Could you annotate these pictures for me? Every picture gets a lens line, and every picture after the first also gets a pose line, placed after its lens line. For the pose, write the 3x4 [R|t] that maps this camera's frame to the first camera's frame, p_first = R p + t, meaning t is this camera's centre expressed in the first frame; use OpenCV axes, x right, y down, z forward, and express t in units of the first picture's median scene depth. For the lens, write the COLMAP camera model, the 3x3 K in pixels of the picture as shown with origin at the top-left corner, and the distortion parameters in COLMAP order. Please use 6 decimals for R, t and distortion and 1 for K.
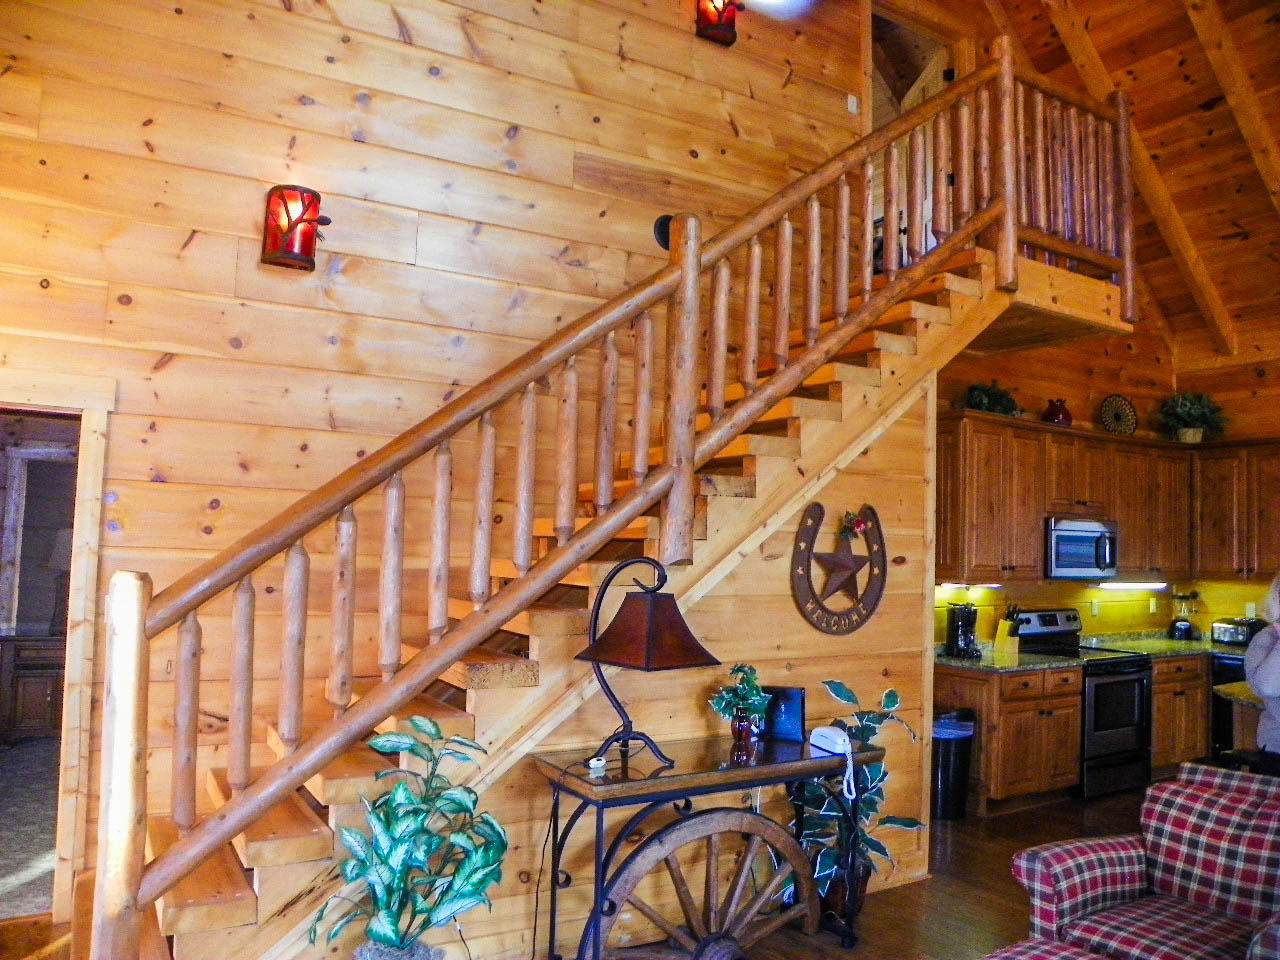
lens RADIAL K [[971.5, 0, 638.3], [0, 971.5, 480.8], [0, 0, 1]] dist [-0.157497, 0.100198]
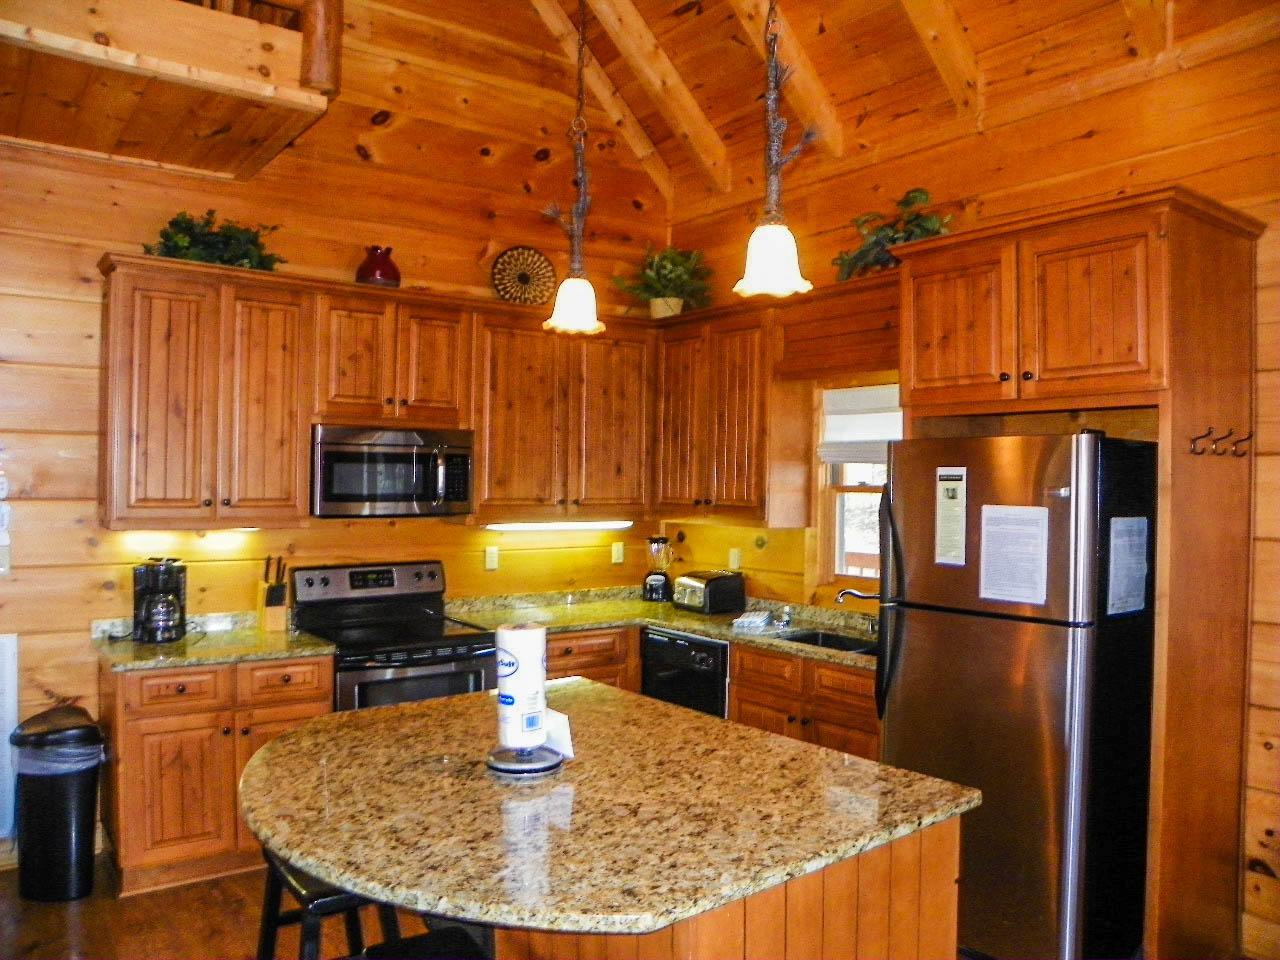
lens RADIAL K [[971.5, 0, 638.3], [0, 971.5, 480.8], [0, 0, 1]] dist [-0.157497, 0.100198]
pose [[0.993752, -0.017858, 0.110177, 0.506439], [0.010207, 0.997522, 0.069615, 0.029882], [-0.111147, -0.068055, 0.991471, 0.283682]]
